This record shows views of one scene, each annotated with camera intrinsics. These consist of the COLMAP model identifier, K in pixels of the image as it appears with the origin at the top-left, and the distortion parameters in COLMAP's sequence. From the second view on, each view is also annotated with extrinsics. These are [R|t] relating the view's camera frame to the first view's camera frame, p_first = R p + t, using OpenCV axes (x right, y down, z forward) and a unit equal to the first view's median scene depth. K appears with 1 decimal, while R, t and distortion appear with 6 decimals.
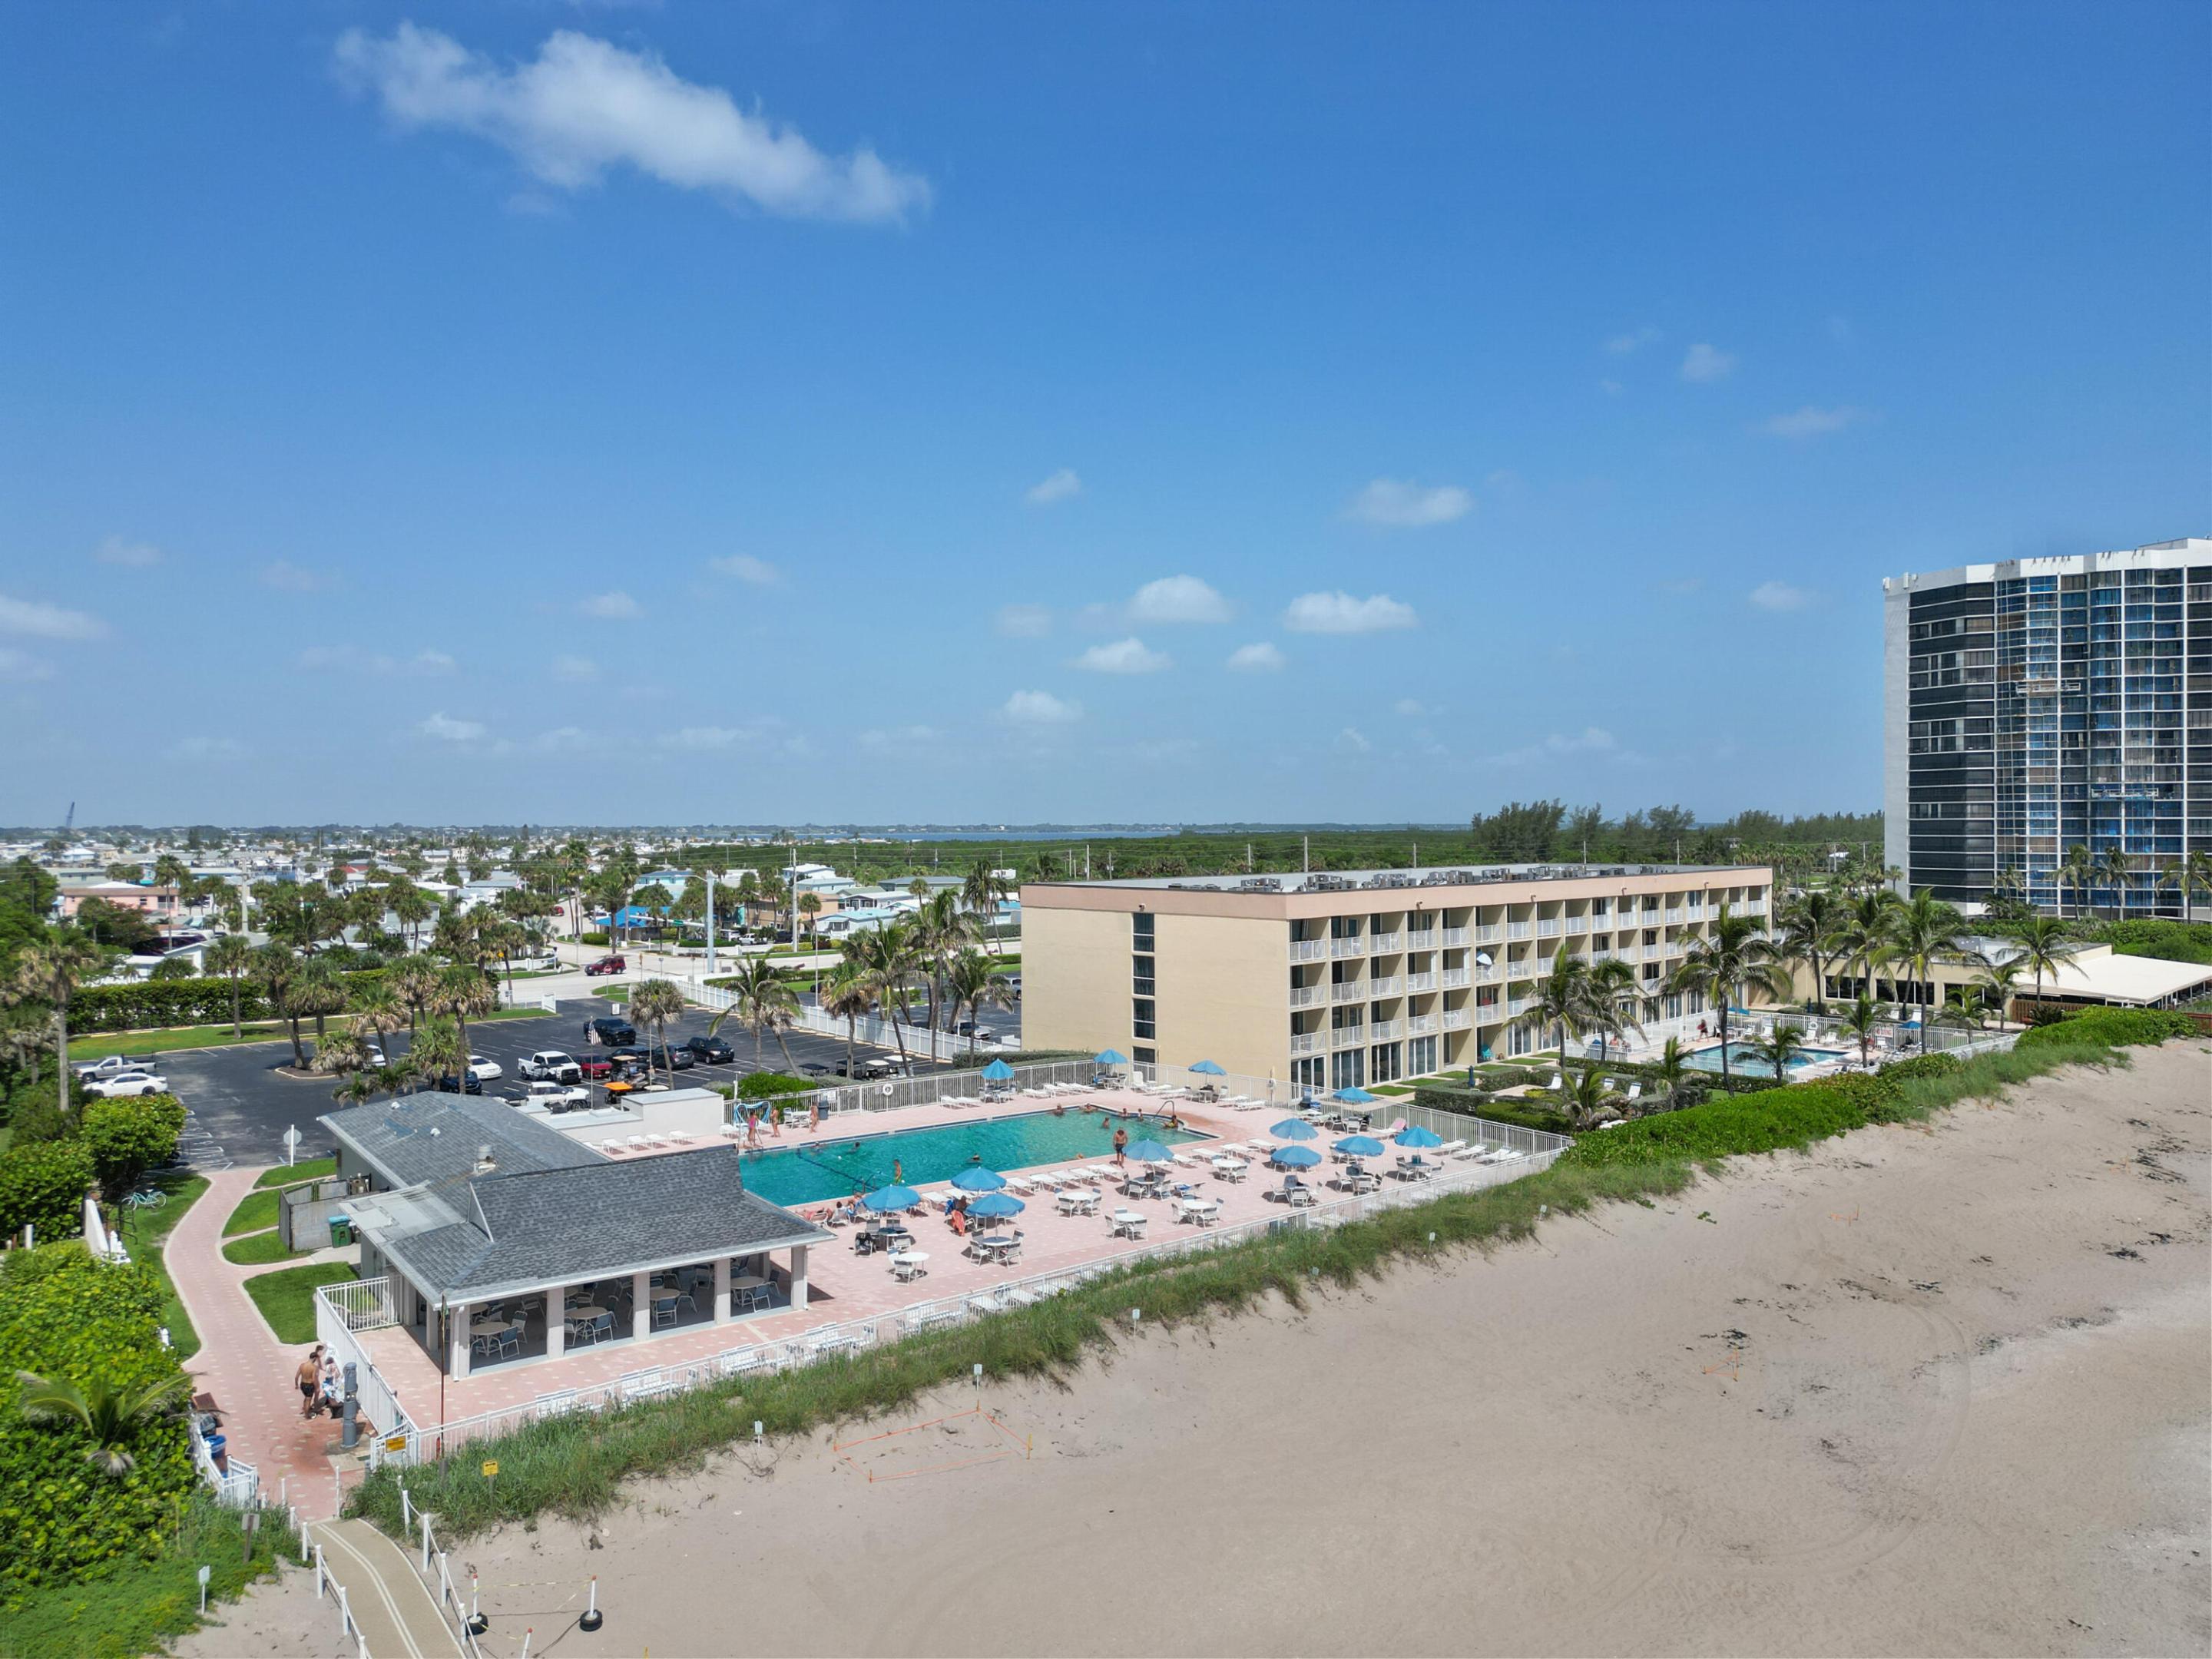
lens RADIAL K [[1559.9, 0, 1106.9], [0, 1559.9, 854.2], [0, 0, 1]] dist [0.054749, -0.045962]
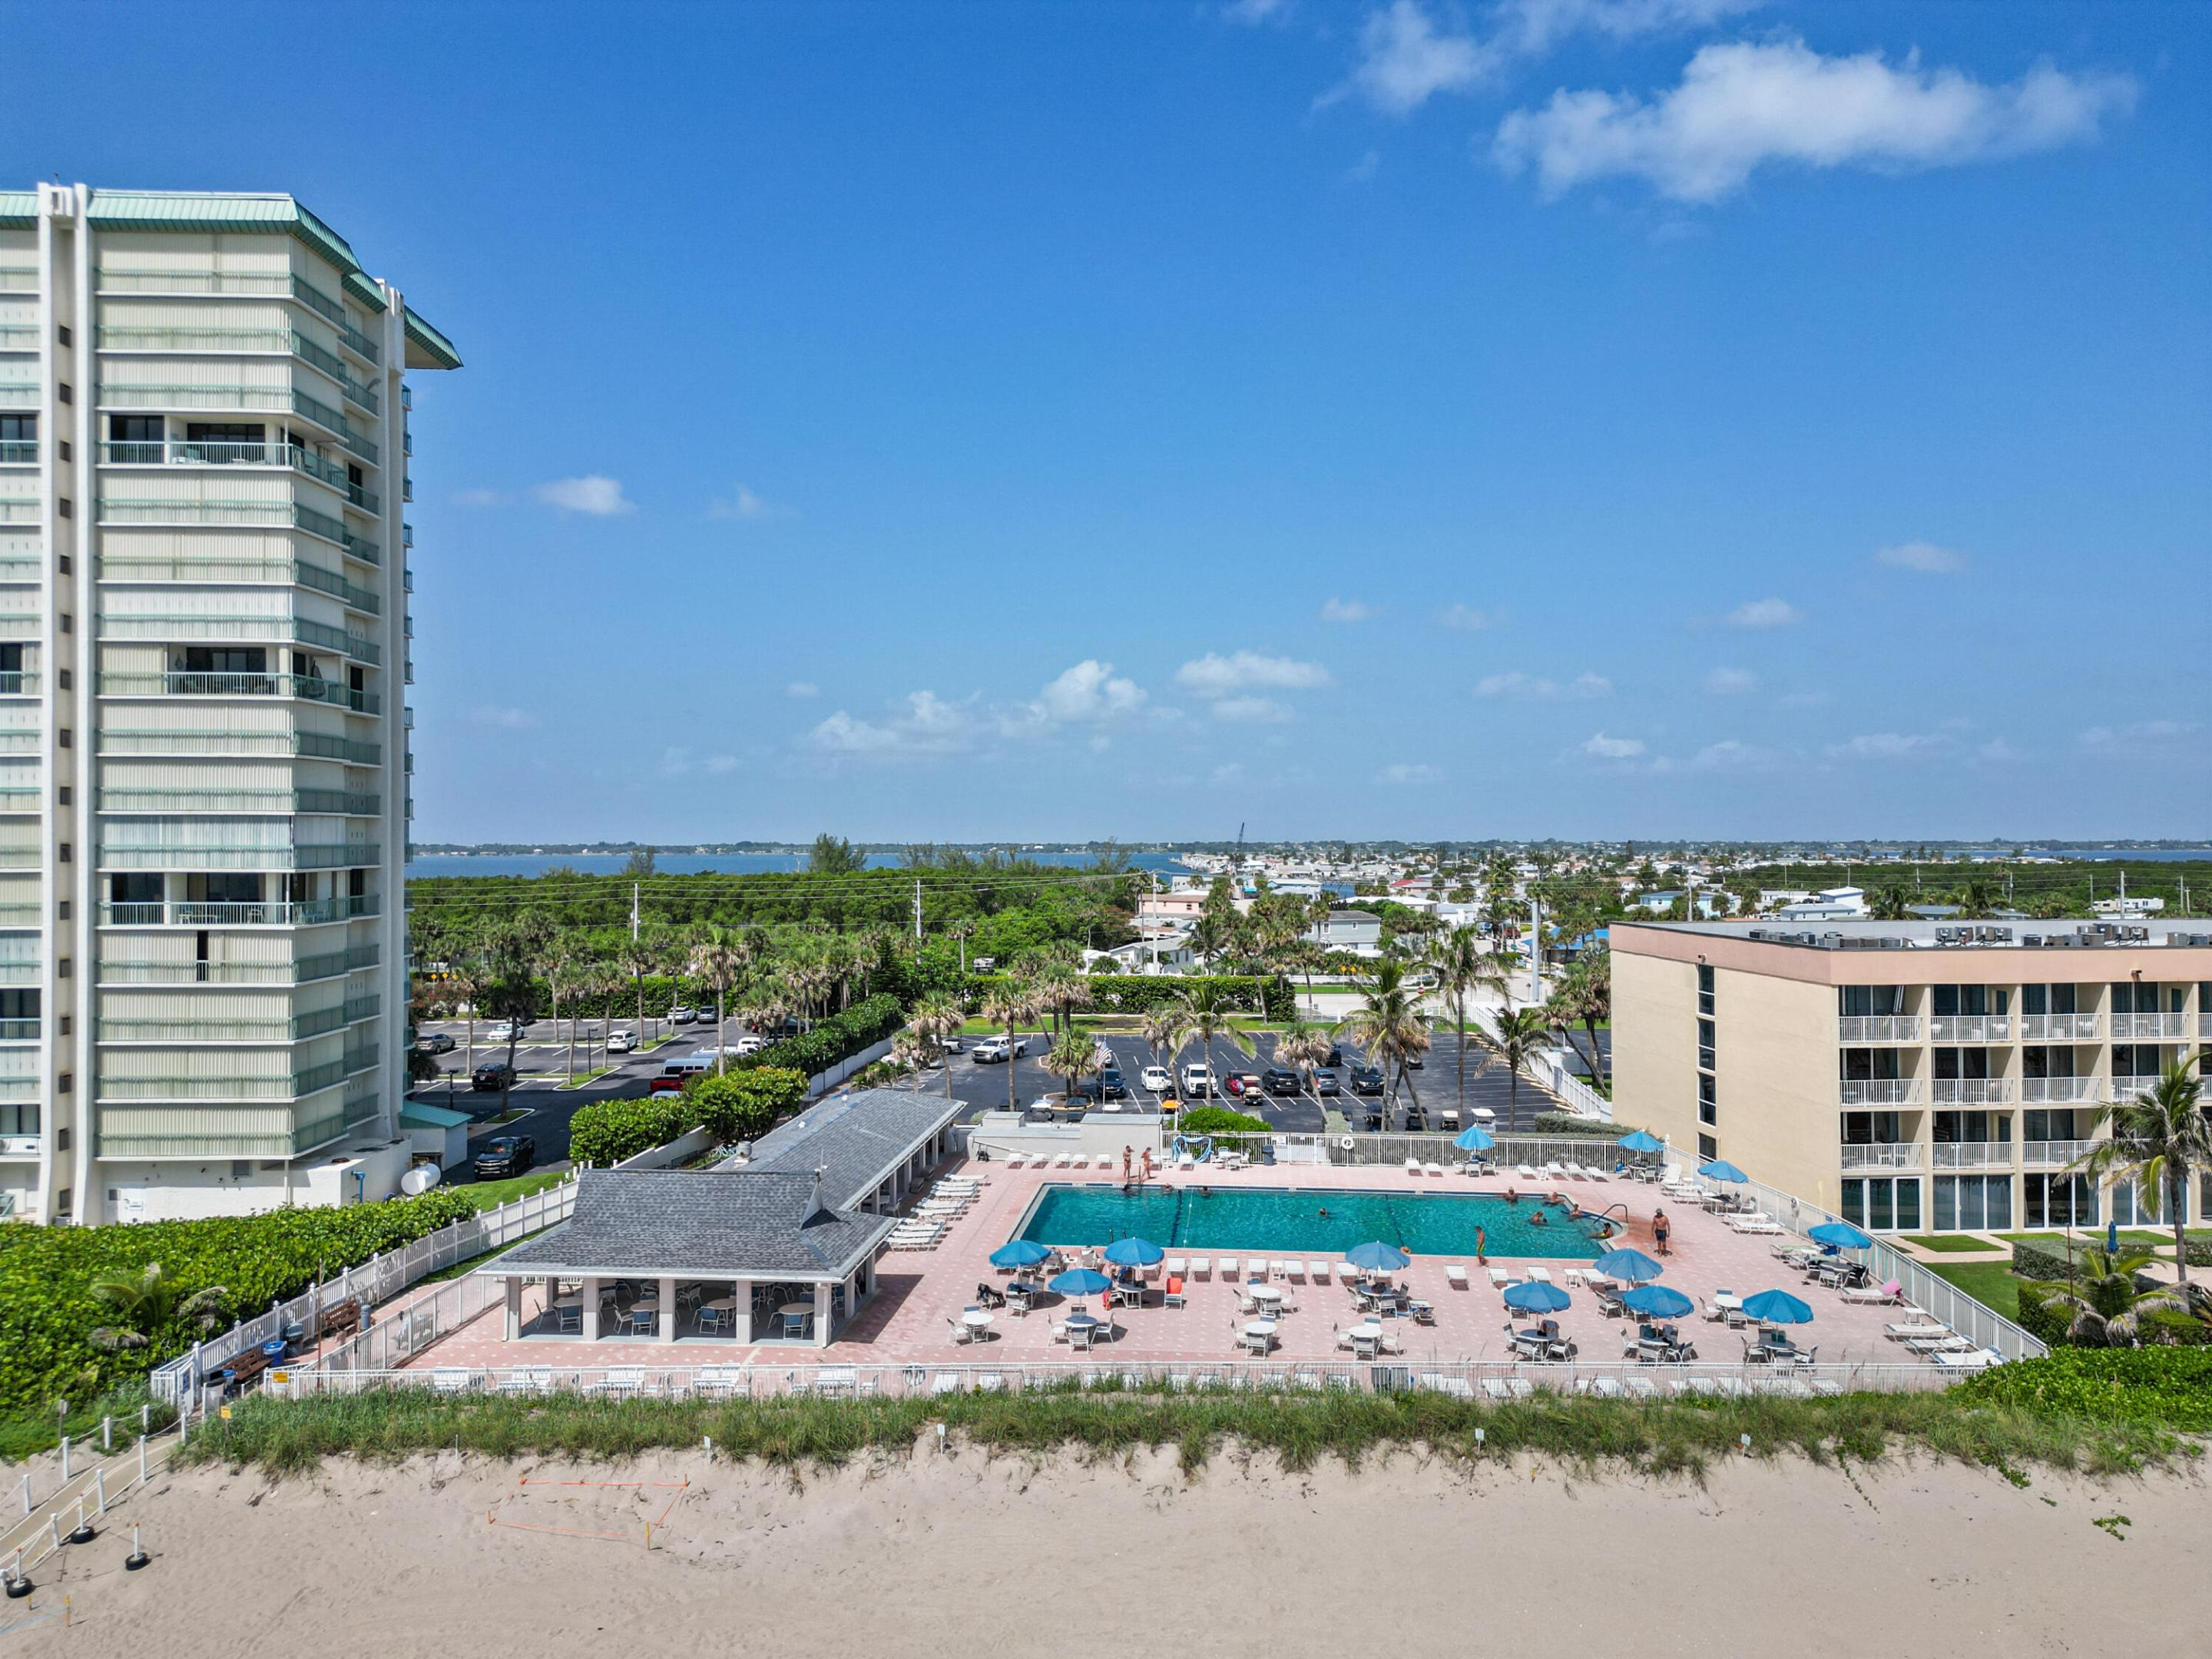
lens RADIAL K [[1559.9, 0, 1100.0], [0, 1559.9, 810.4], [0, 0, 1]] dist [0.054749, -0.045962]
pose [[0.758049, -0.010478, -0.652114, 0.319655], [-0.013986, 0.999380, -0.032316, -0.011614], [0.652048, 0.033617, 0.757432, 0.185753]]
